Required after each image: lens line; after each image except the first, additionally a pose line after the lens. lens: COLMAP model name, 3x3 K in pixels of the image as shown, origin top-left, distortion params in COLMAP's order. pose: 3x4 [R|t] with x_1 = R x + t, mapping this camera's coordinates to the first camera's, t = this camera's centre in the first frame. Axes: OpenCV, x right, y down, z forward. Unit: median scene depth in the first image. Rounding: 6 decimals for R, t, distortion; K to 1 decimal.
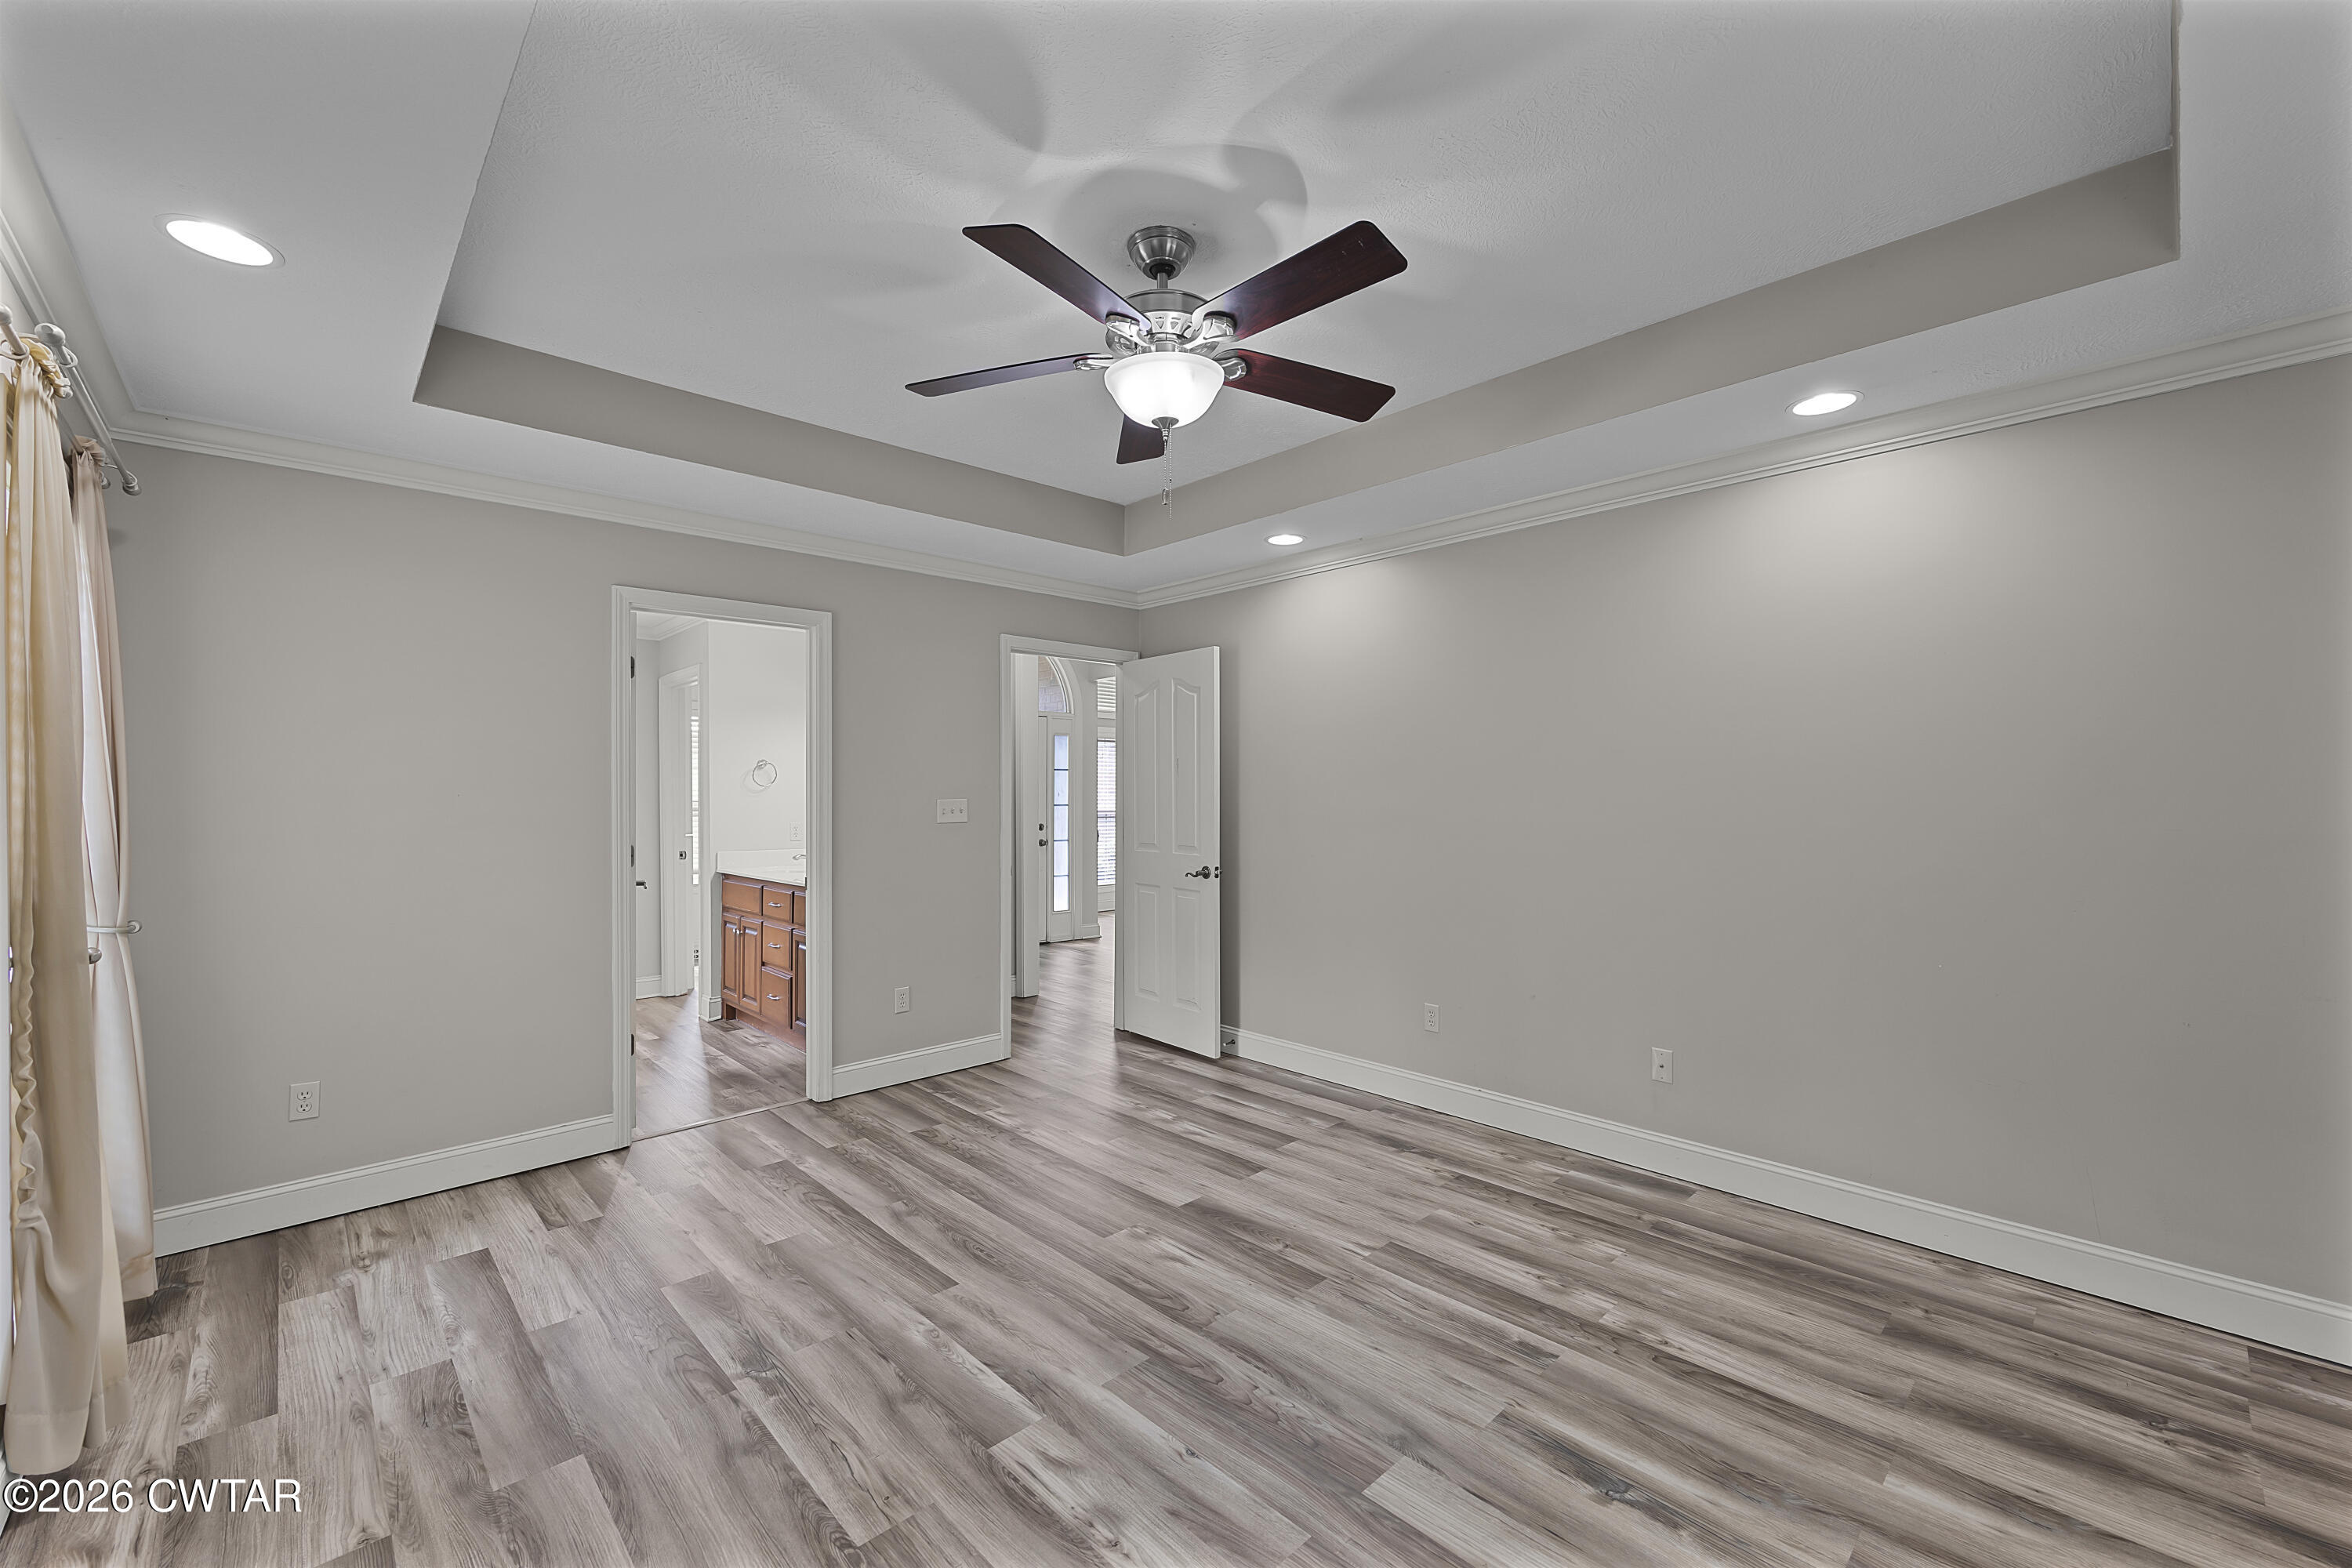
lens RADIAL K [[955.6, 0, 1171.3], [0, 955.6, 791.9], [0, 0, 1]] dist [-0.000481, 0.000718]
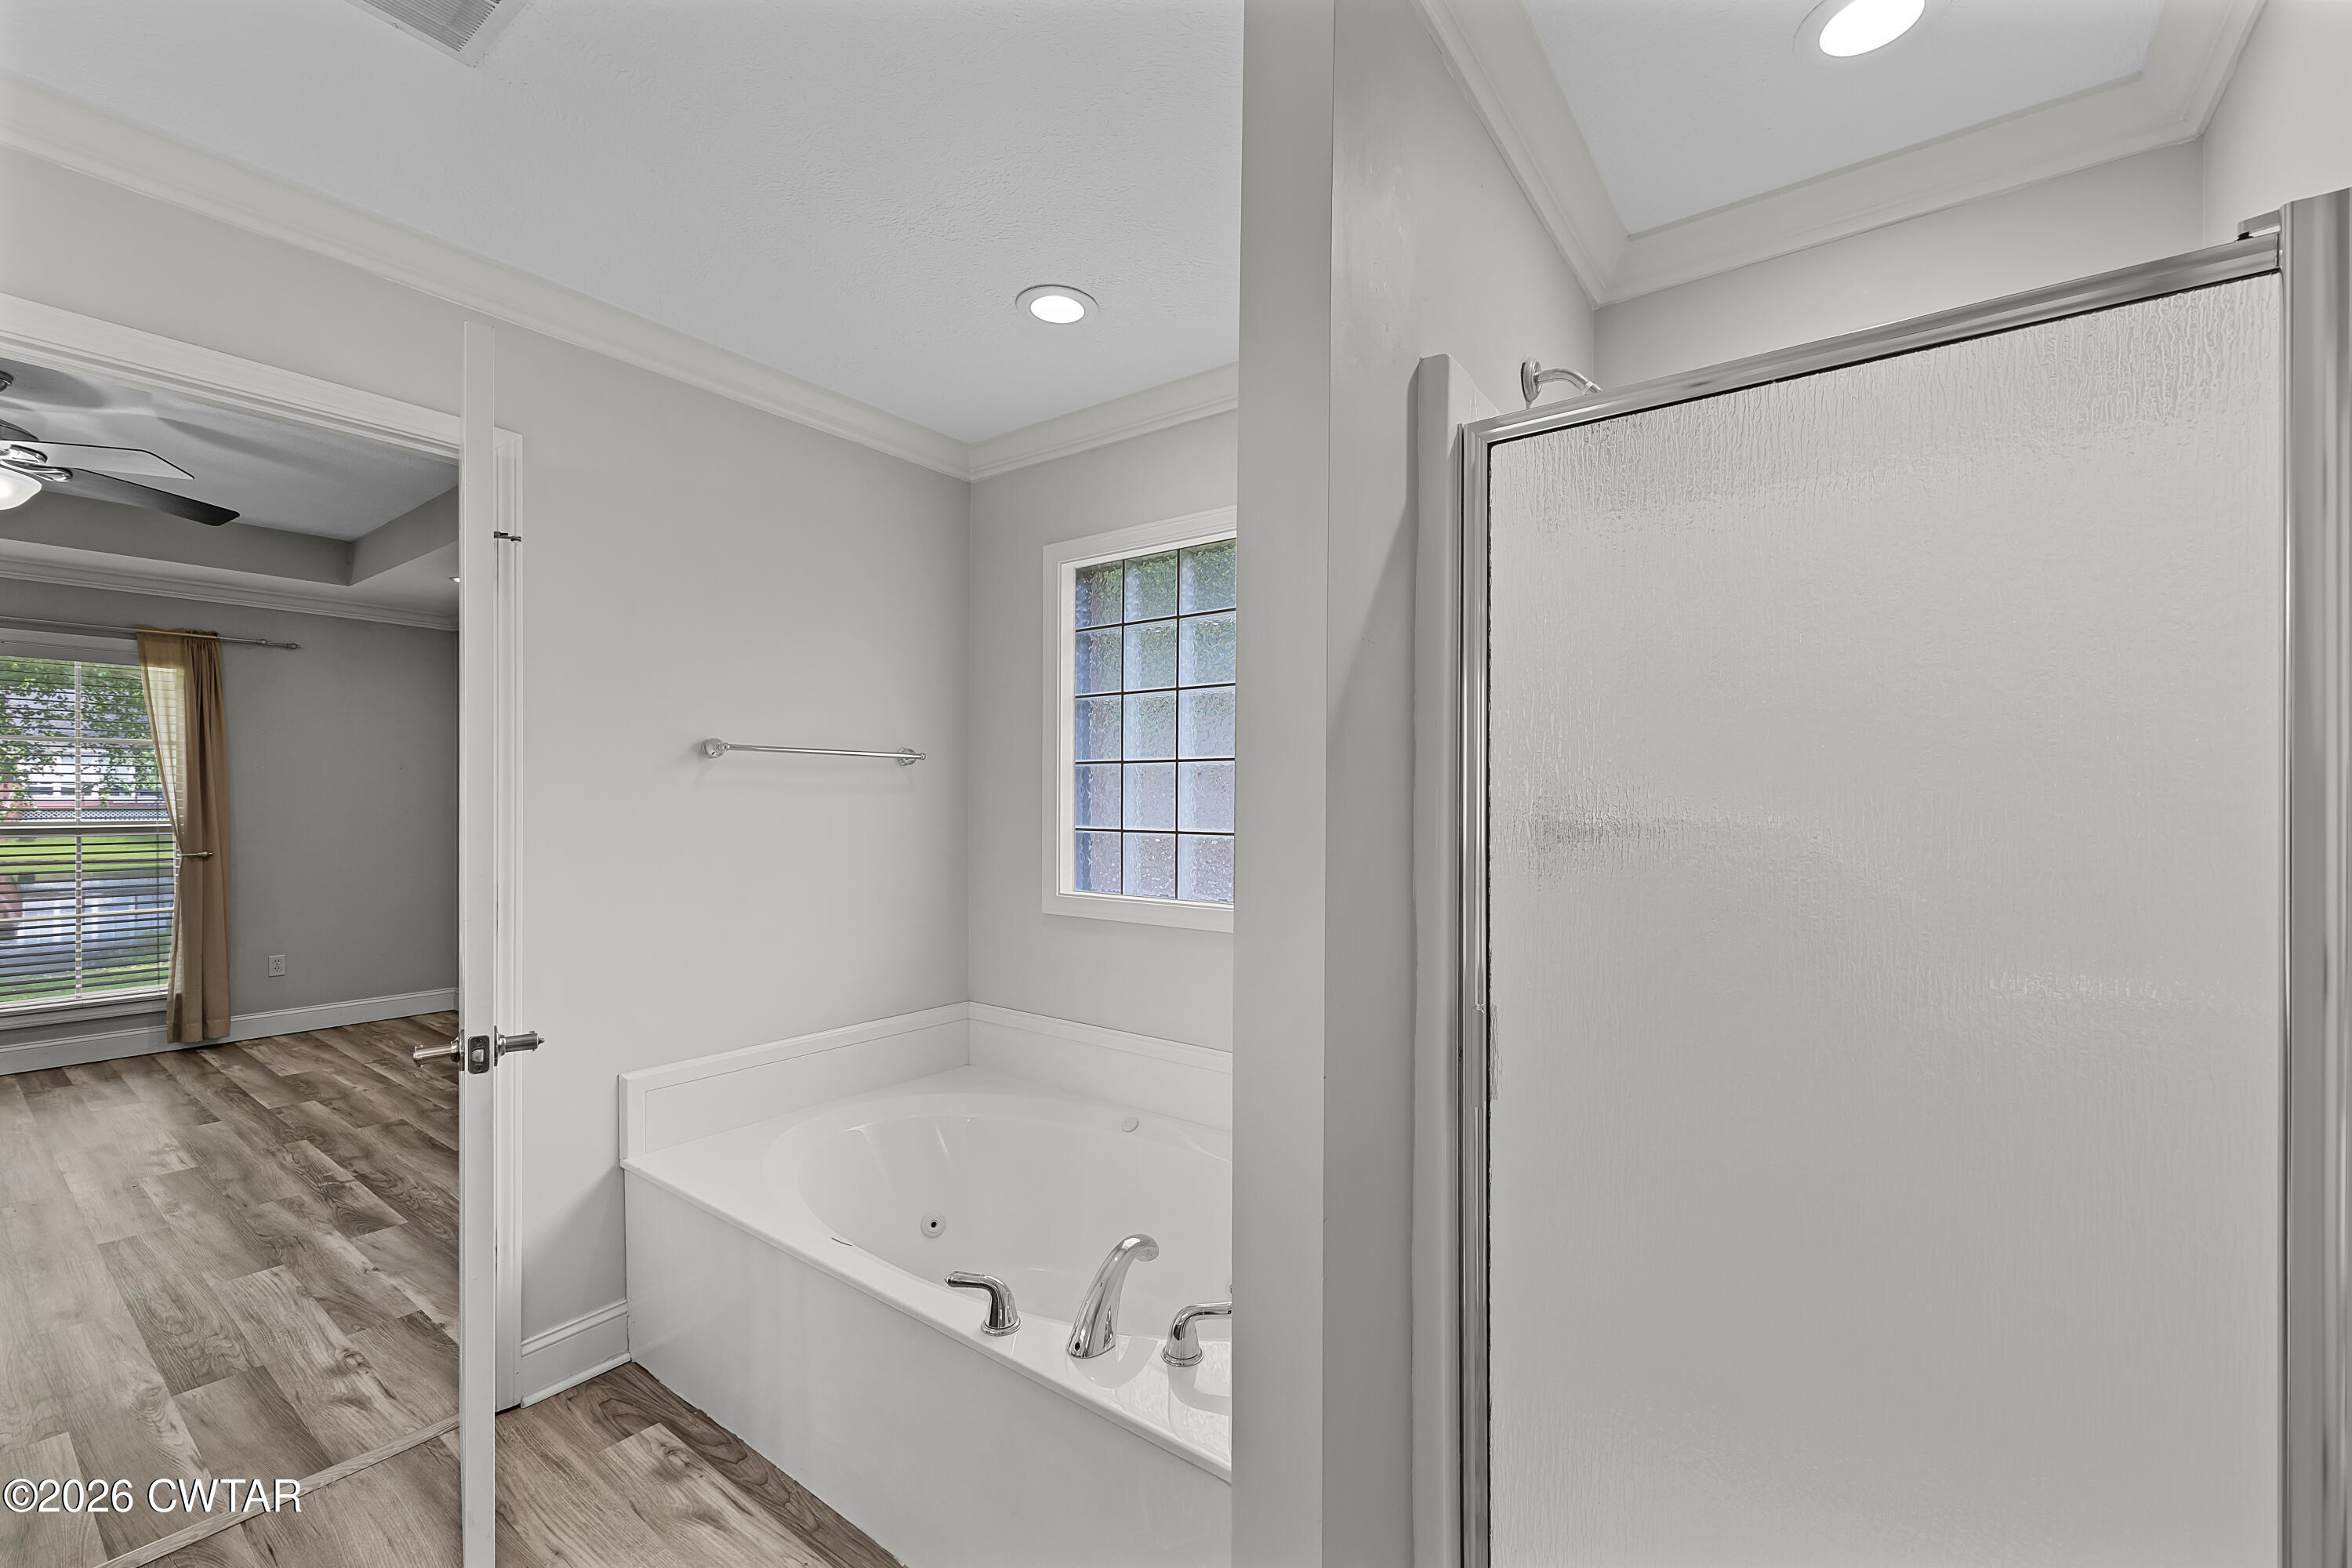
lens RADIAL K [[955.6, 0, 1176.7], [0, 955.6, 789.5], [0, 0, 1]] dist [-0.000481, 0.000718]
pose [[-0.982831, -0.001789, -0.184499, -1.304213], [-0.000469, 0.999974, -0.007197, 0.002867], [0.184507, -0.006987, -0.982806, 2.442693]]
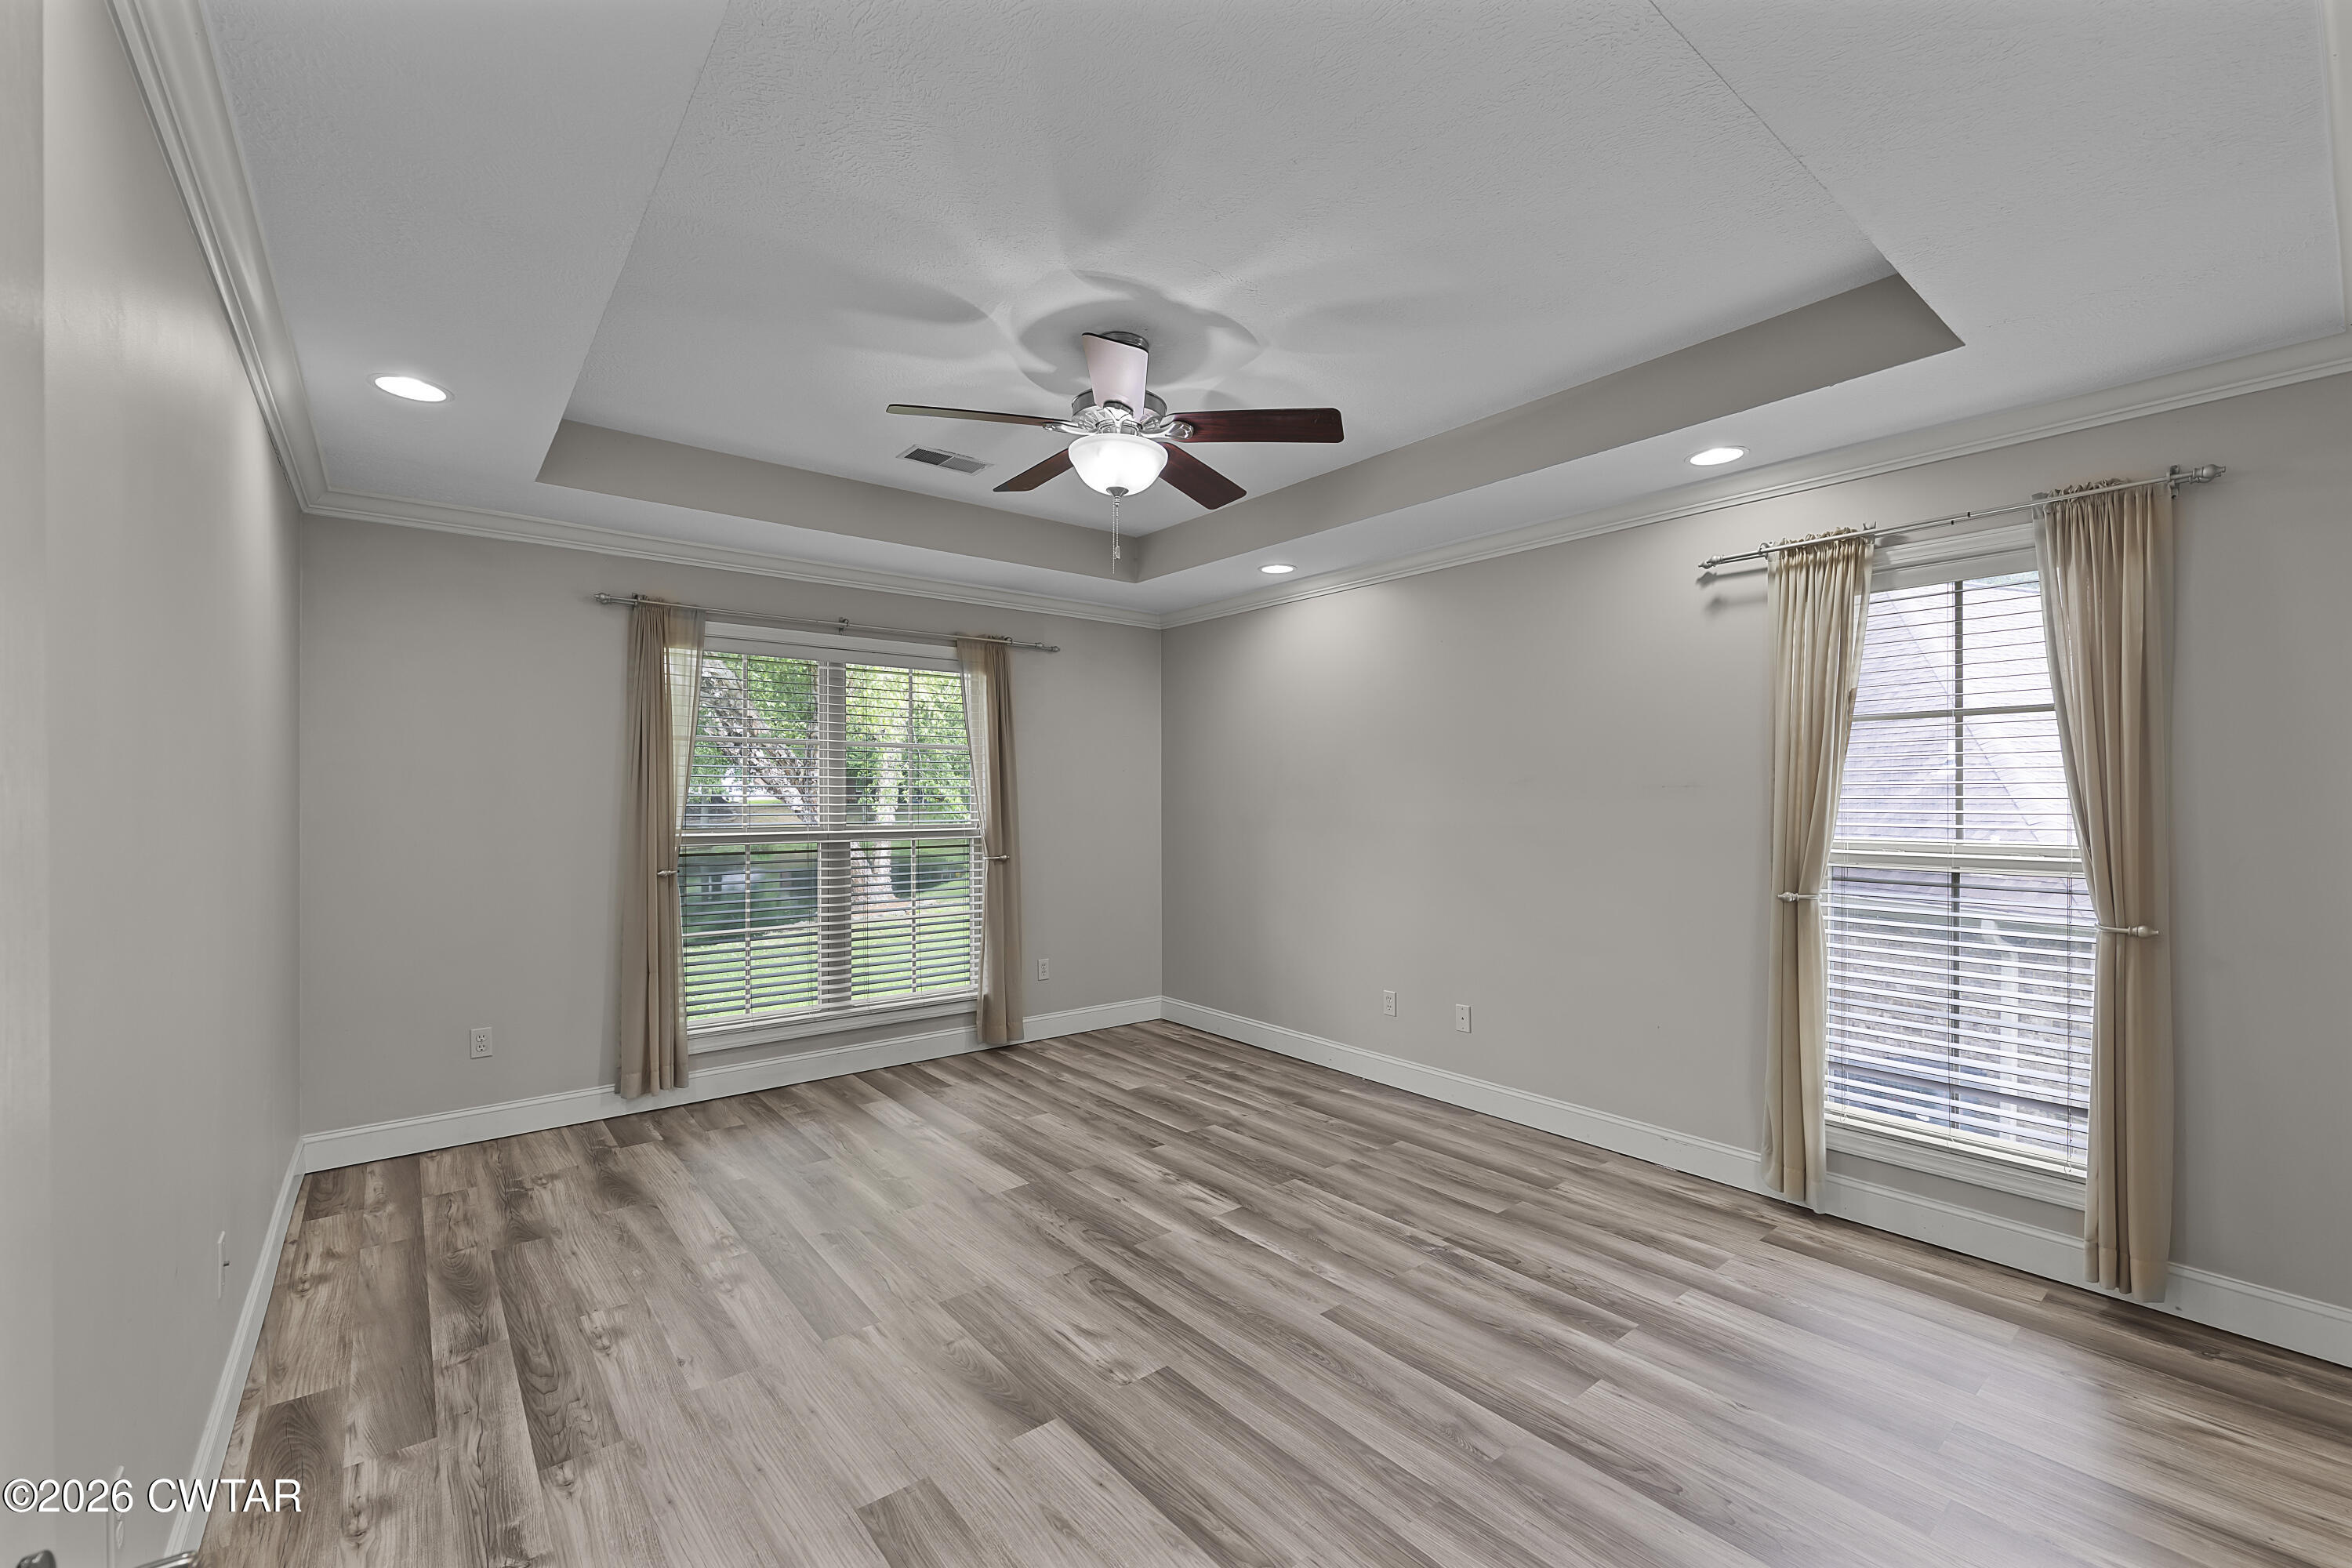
lens RADIAL K [[955.6, 0, 1181.8], [0, 955.6, 794.1], [0, 0, 1]] dist [-0.000481, 0.000718]
pose [[-0.997781, 0.003427, 0.066499, -0.158399], [0.003198, 0.999989, -0.003549, -0.000764], [-0.066510, -0.003329, -0.997780, 2.078183]]
